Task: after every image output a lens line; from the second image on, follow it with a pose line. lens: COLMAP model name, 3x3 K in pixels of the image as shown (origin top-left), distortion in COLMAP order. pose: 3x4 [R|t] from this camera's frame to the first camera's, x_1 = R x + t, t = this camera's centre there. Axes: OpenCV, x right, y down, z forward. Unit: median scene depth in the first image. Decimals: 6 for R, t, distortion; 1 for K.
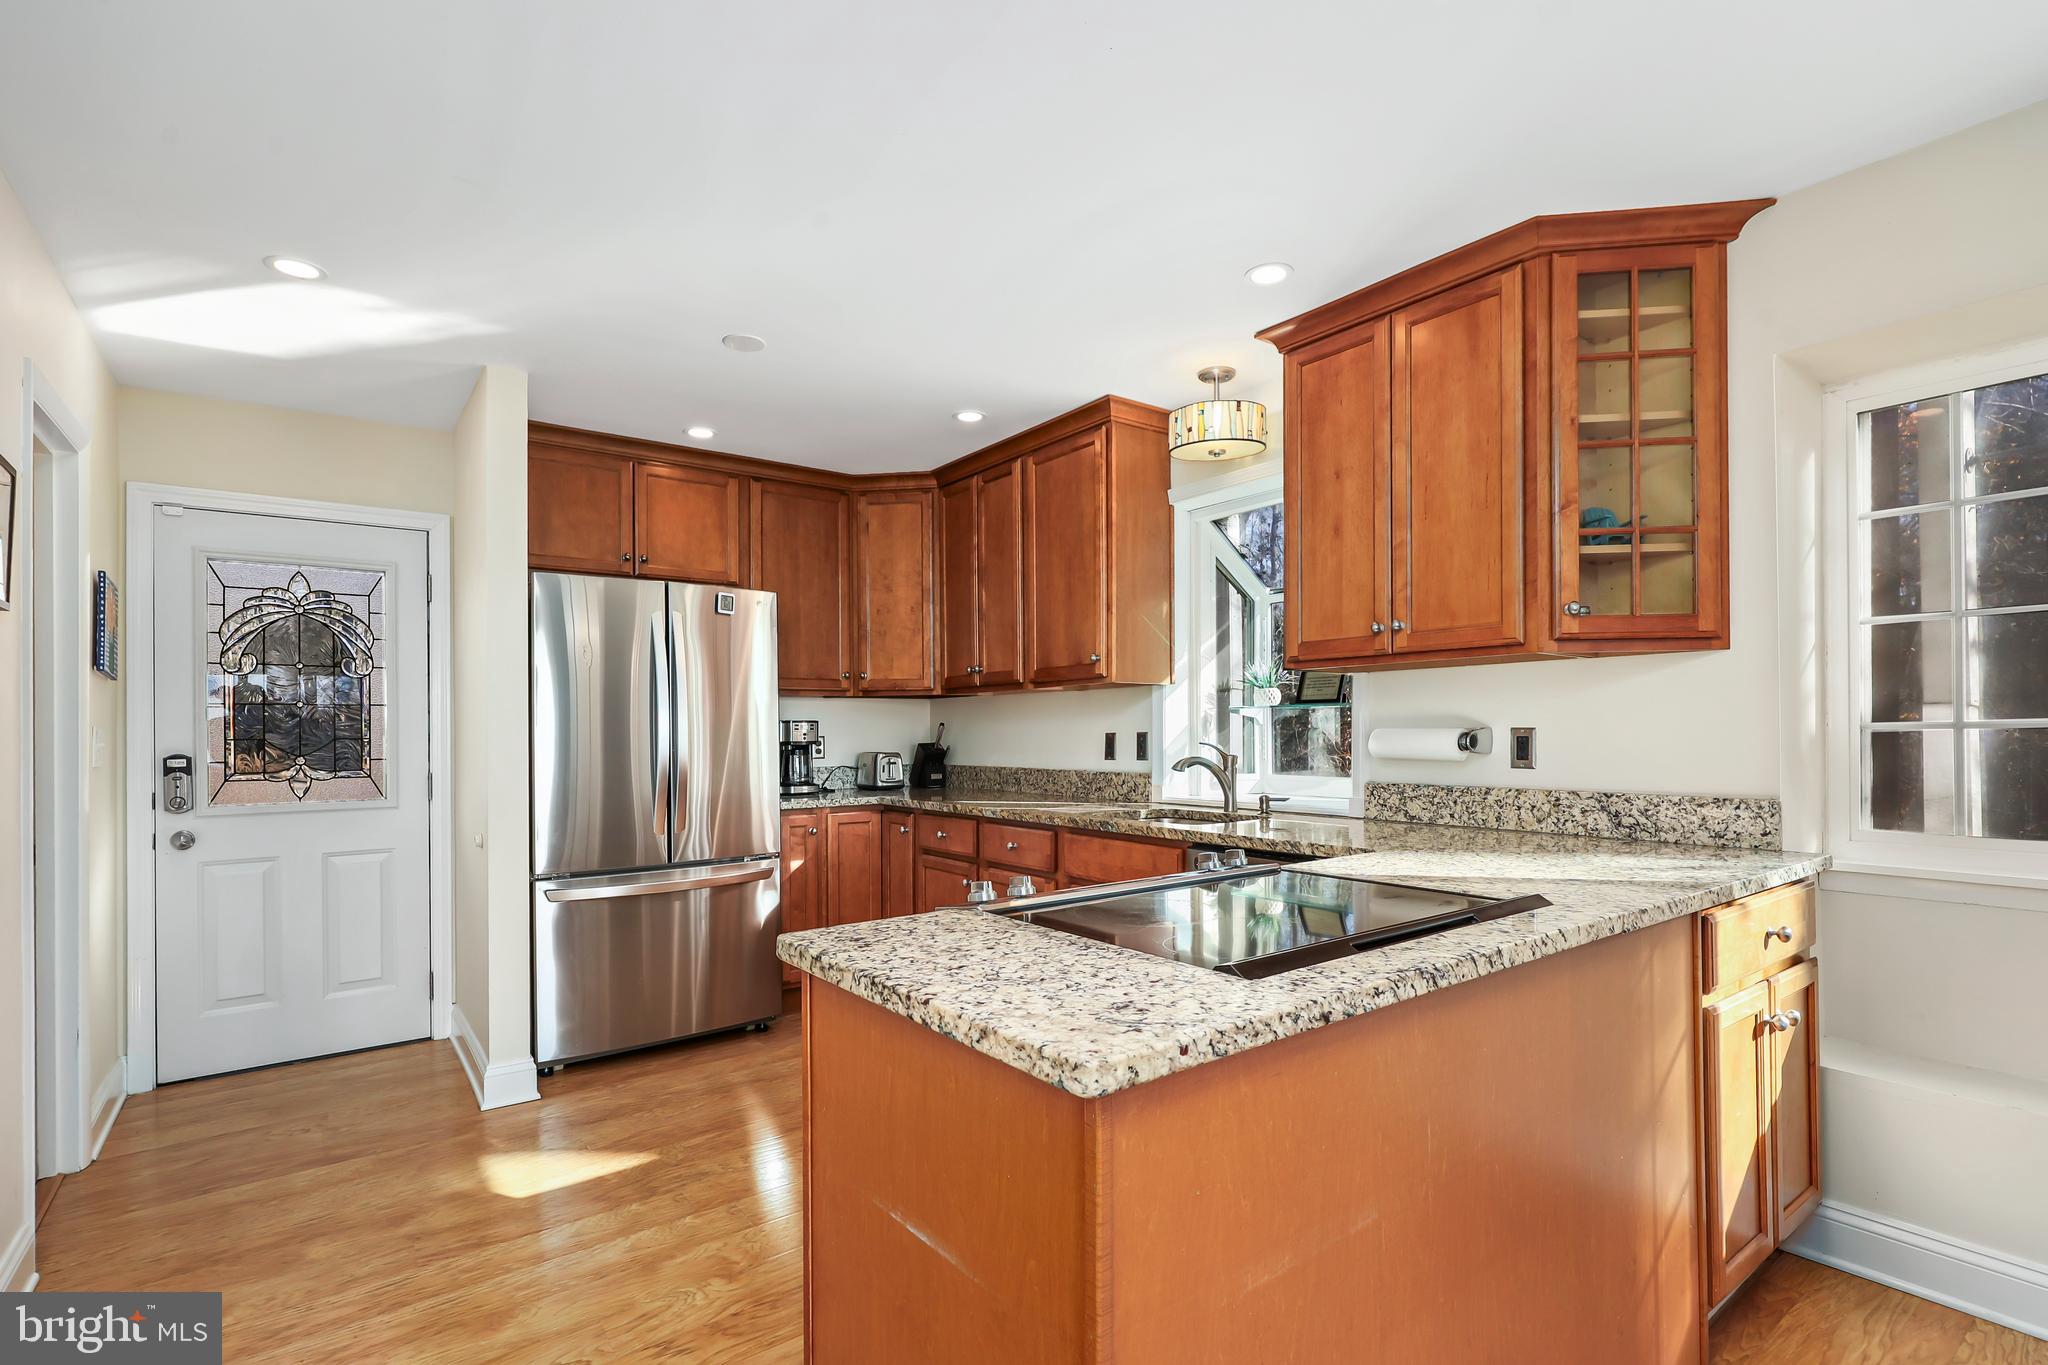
lens RADIAL K [[952.6, 0, 1039.9], [0, 952.6, 728.2], [0, 0, 1]] dist [0.001941, 0.000460]
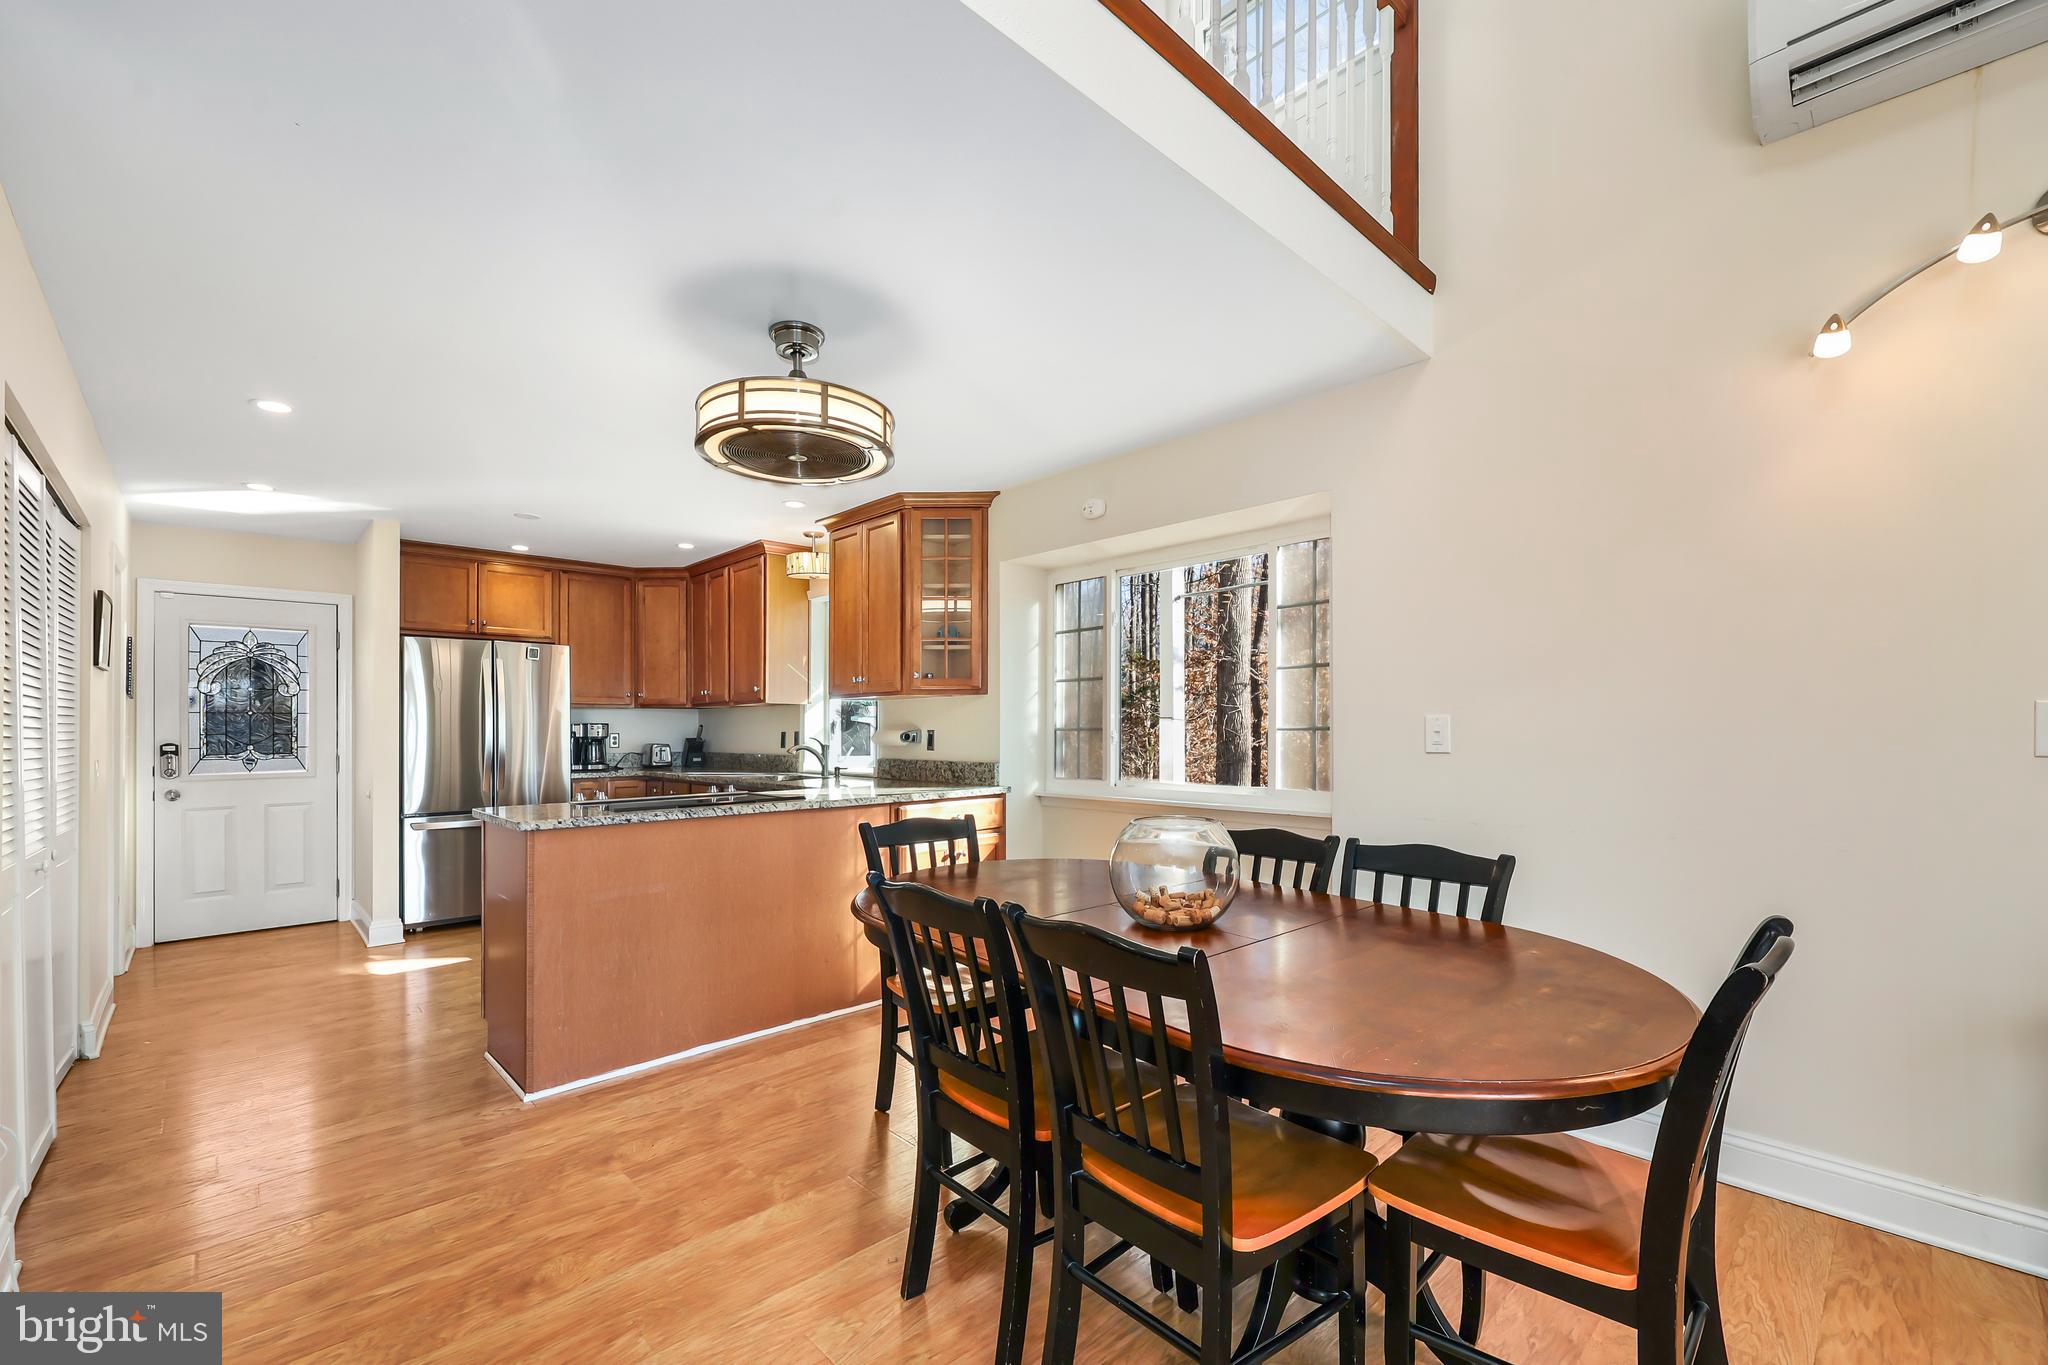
lens RADIAL K [[825.6, 0, 1039.4], [0, 825.6, 722.9], [0, 0, 1]] dist [-0.001204, -0.000207]
pose [[0.991961, 0.004682, 0.126460, 0.372719], [-0.004210, 0.999983, -0.003999, -0.007274], [-0.126477, 0.003435, 0.991964, -0.551734]]
